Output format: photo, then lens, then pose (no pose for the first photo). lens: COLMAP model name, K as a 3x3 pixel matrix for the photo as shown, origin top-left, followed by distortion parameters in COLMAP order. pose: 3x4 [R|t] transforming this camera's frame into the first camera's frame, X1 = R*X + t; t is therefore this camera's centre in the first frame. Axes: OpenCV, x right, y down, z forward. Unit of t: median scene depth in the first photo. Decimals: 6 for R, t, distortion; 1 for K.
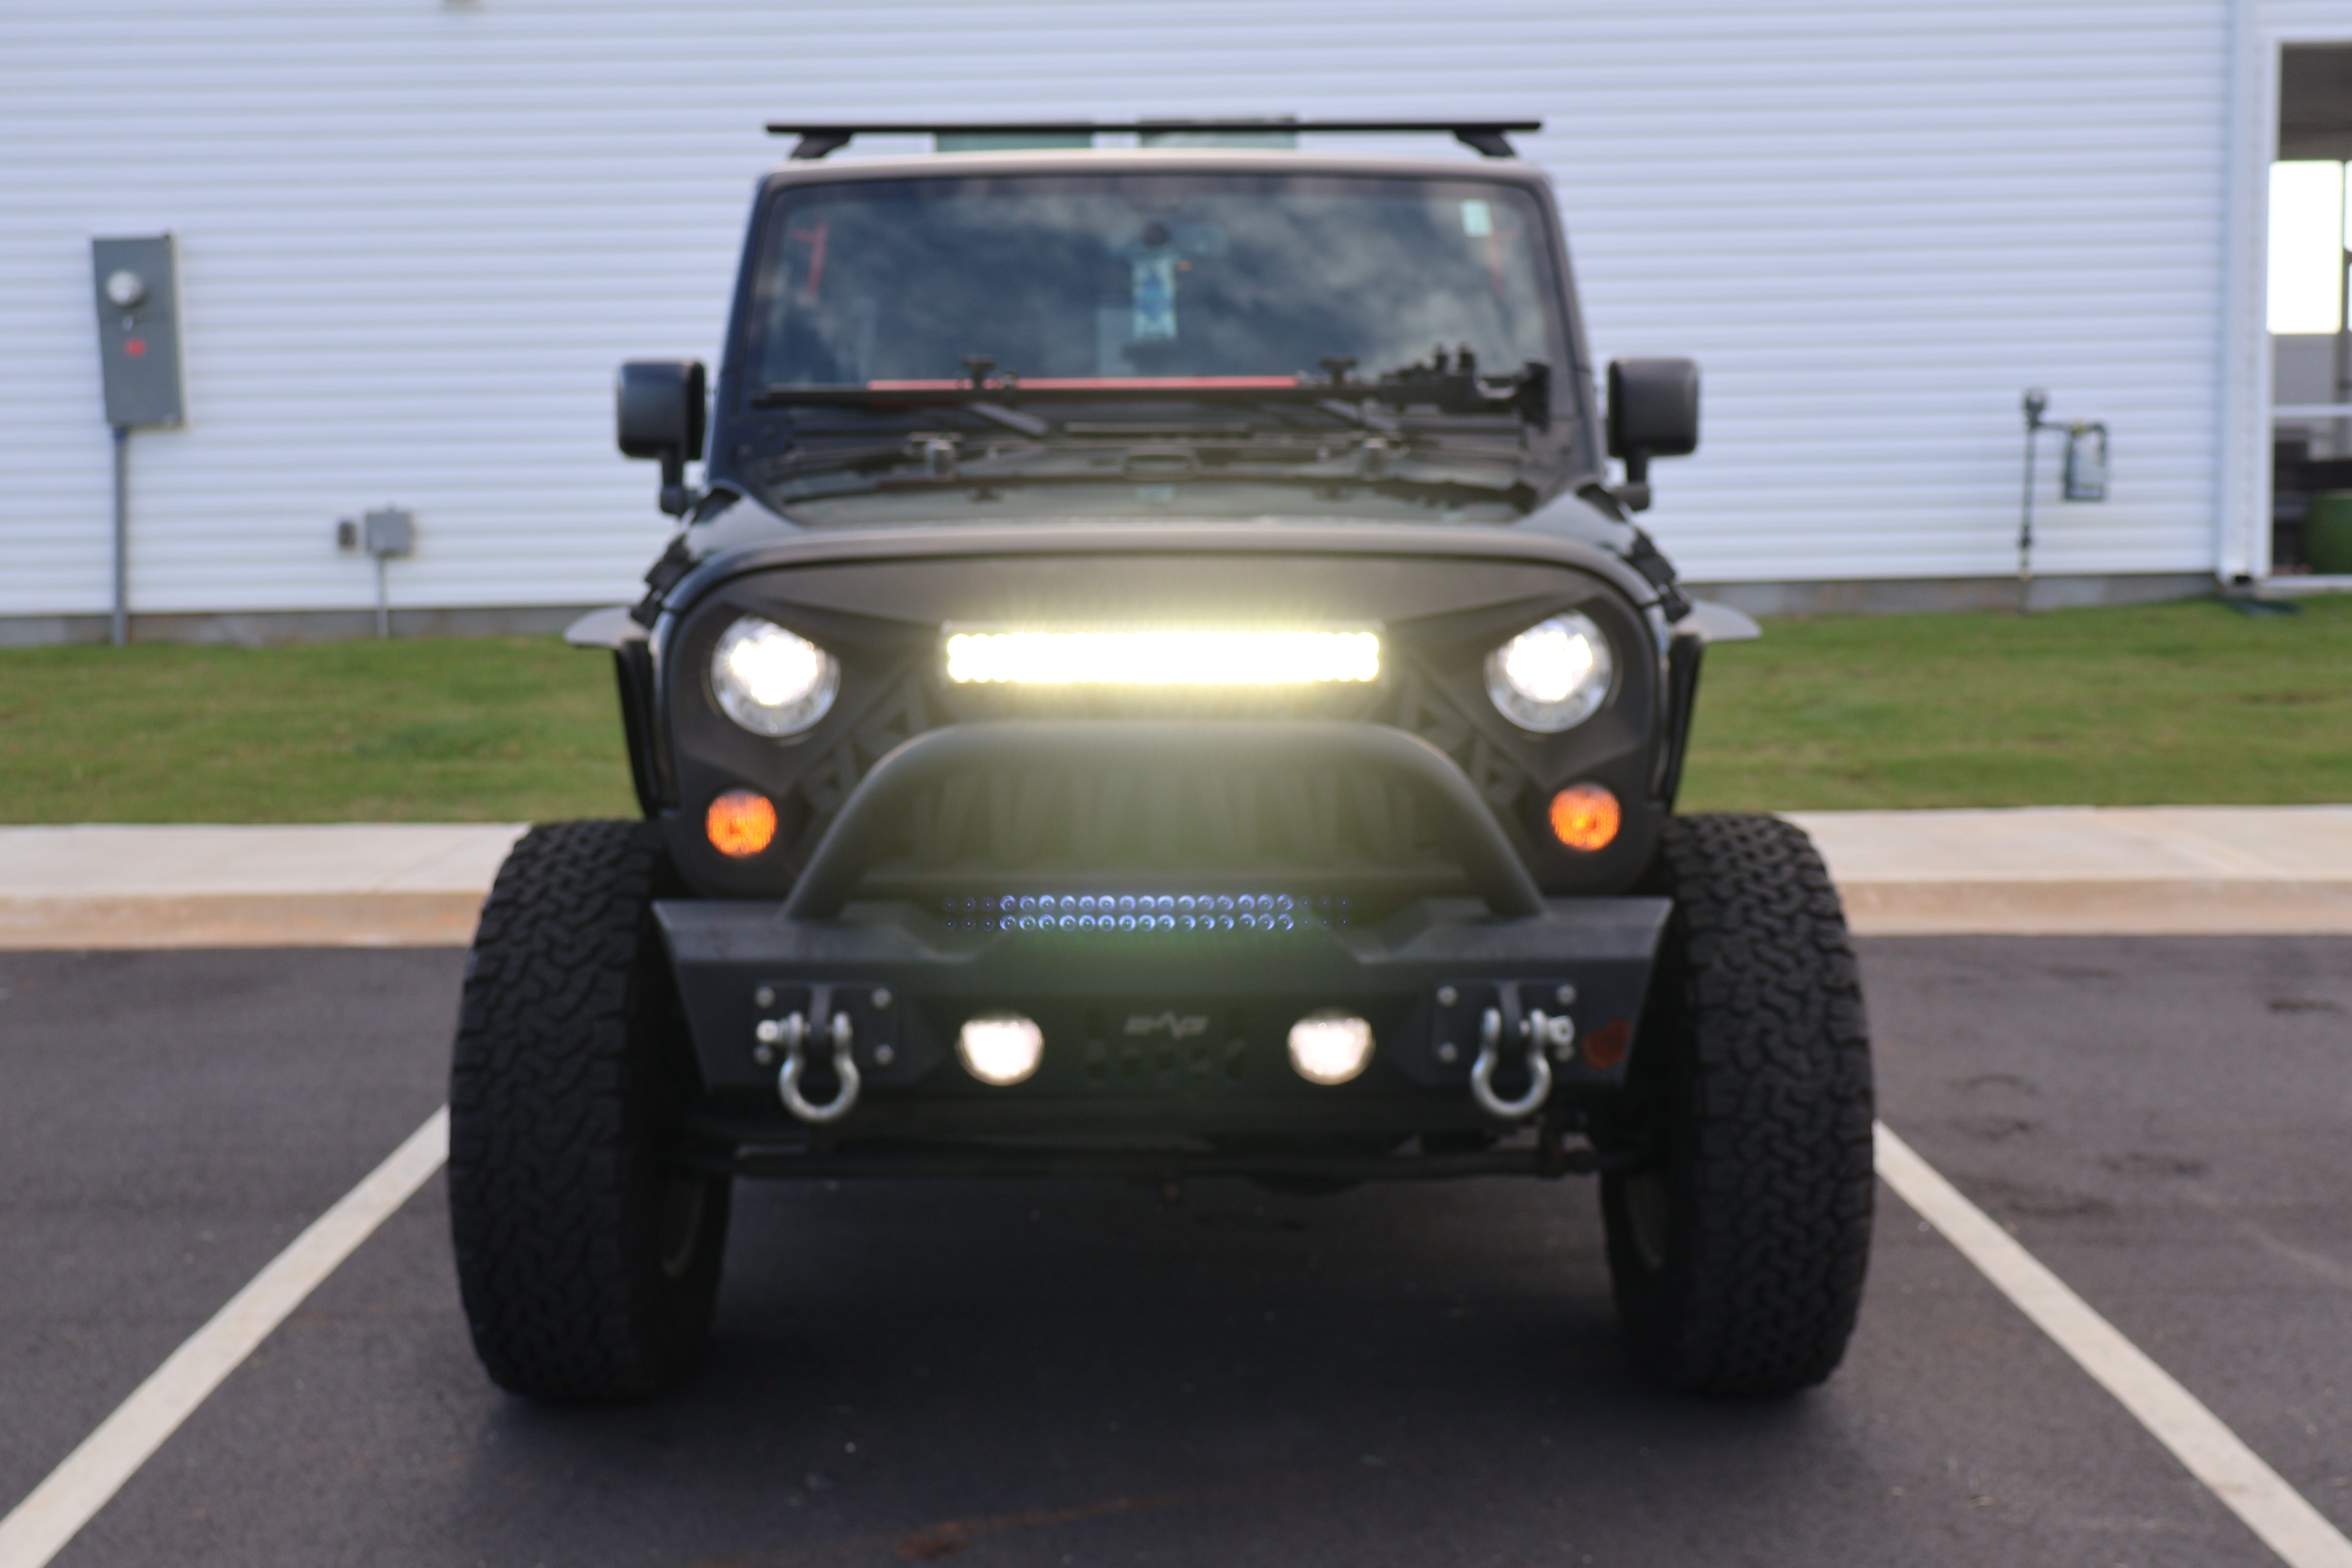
lens RADIAL K [[2462.1, 0, 1162.7], [0, 2462.1, 751.7], [0, 0, 1]] dist [-0.015026, 0.000000]
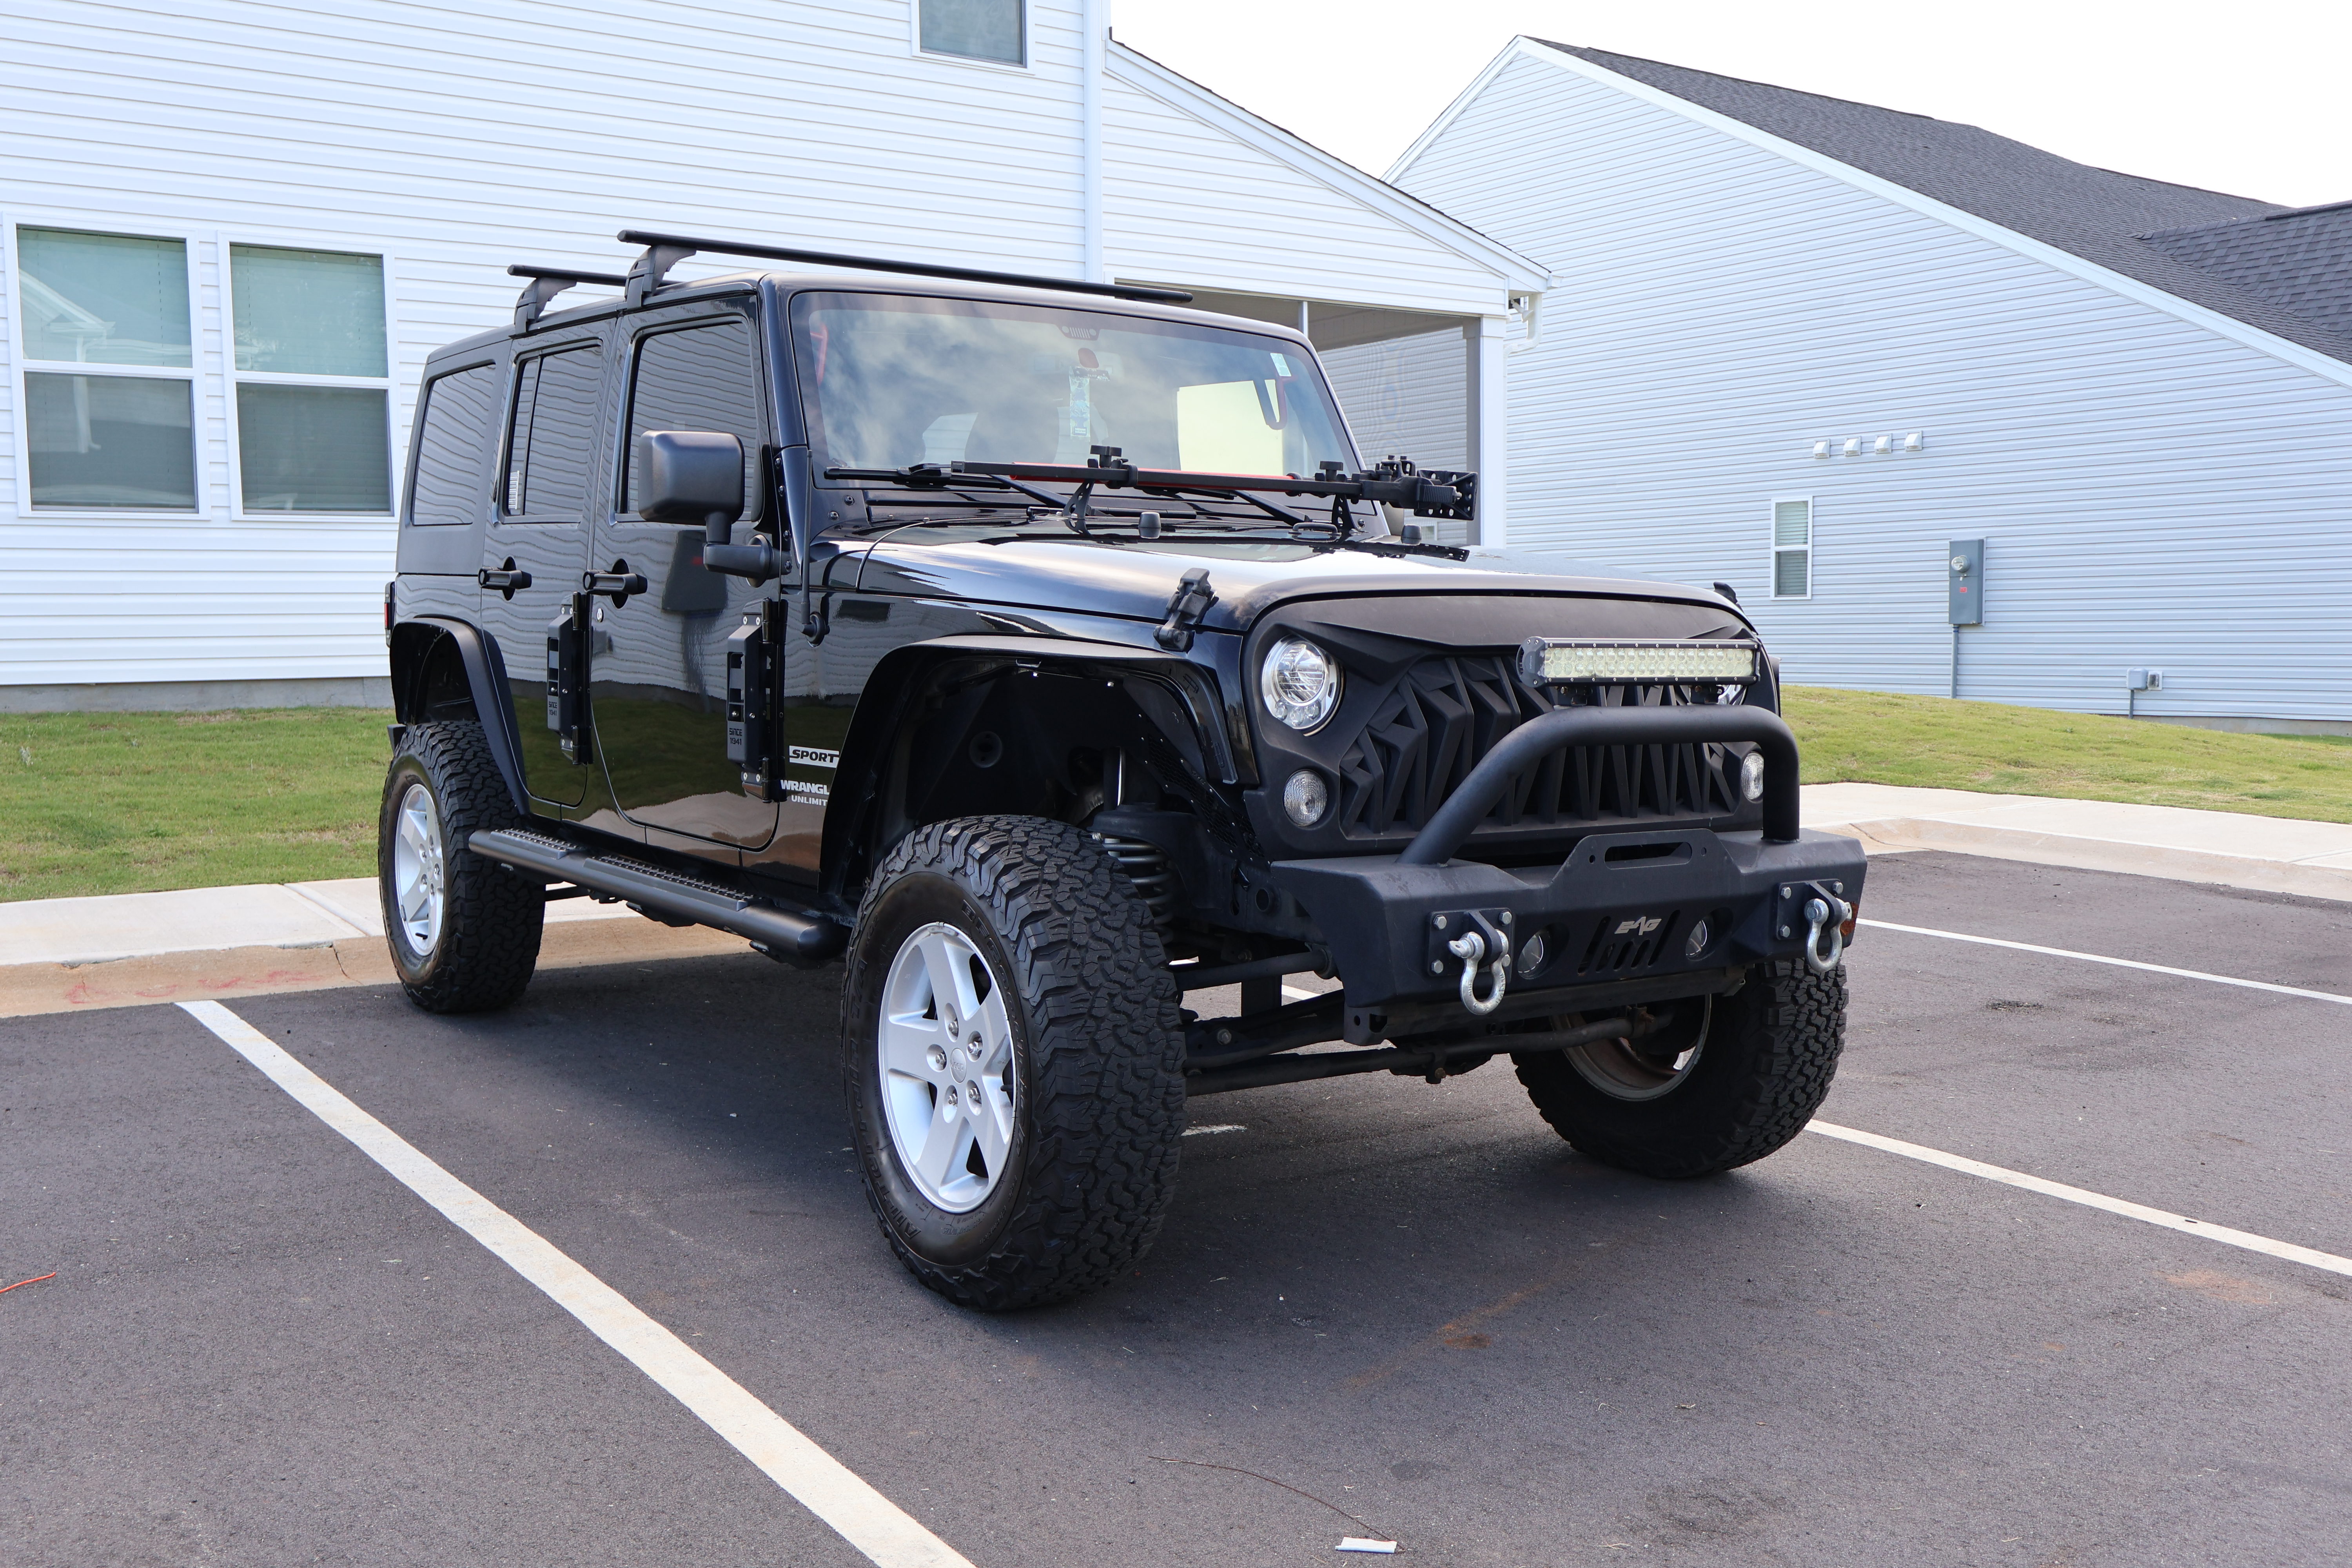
lens RADIAL K [[2066.0, 0, 1072.5], [0, 2066.0, 786.6], [0, 0, 1]] dist [0.002865, -0.011807]
pose [[0.848553, -0.028743, 0.528330, -0.750068], [0.040207, 0.999139, -0.010219, 0.026252], [-0.527581, 0.029914, 0.848978, 0.143795]]
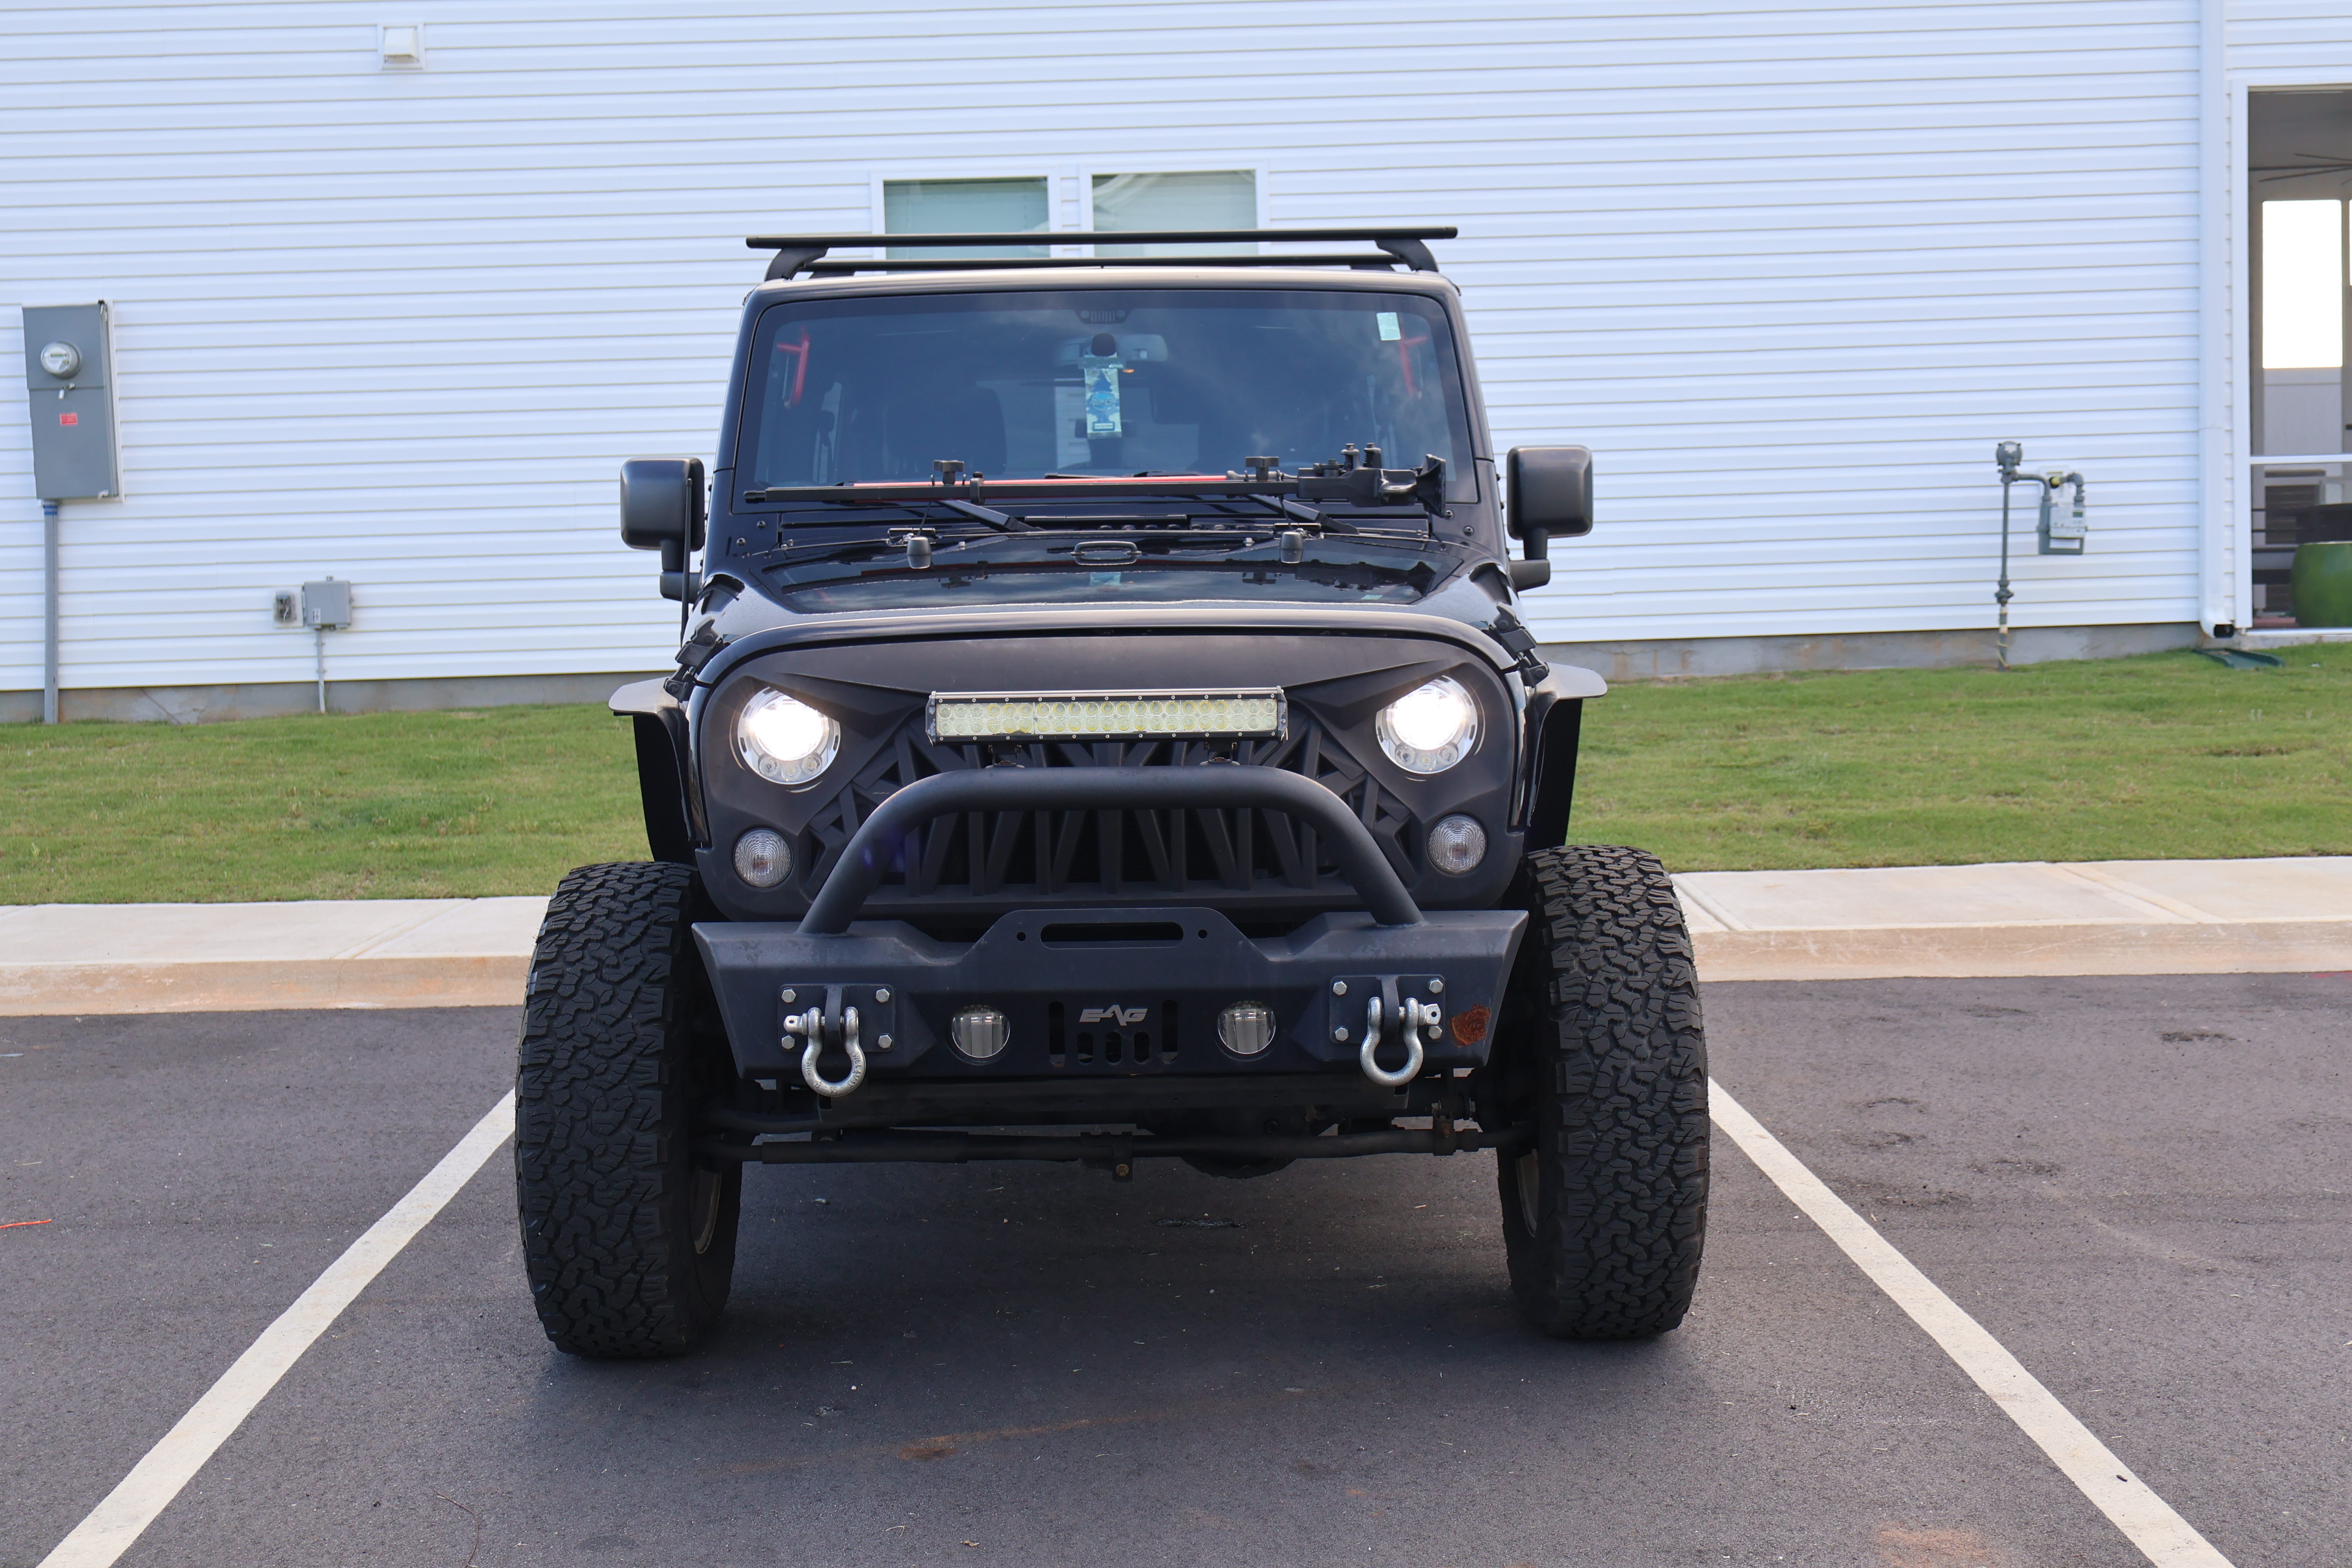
lens RADIAL K [[2694.8, 0, 1159.1], [0, 2694.8, 770.0], [0, 0, 1]] dist [-0.008362, 0.000000]
pose [[0.999870, -0.012150, 0.010575, 0.009633], [0.012380, 0.999683, -0.021933, 0.015351], [-0.010305, 0.022061, 0.999704, -0.297277]]
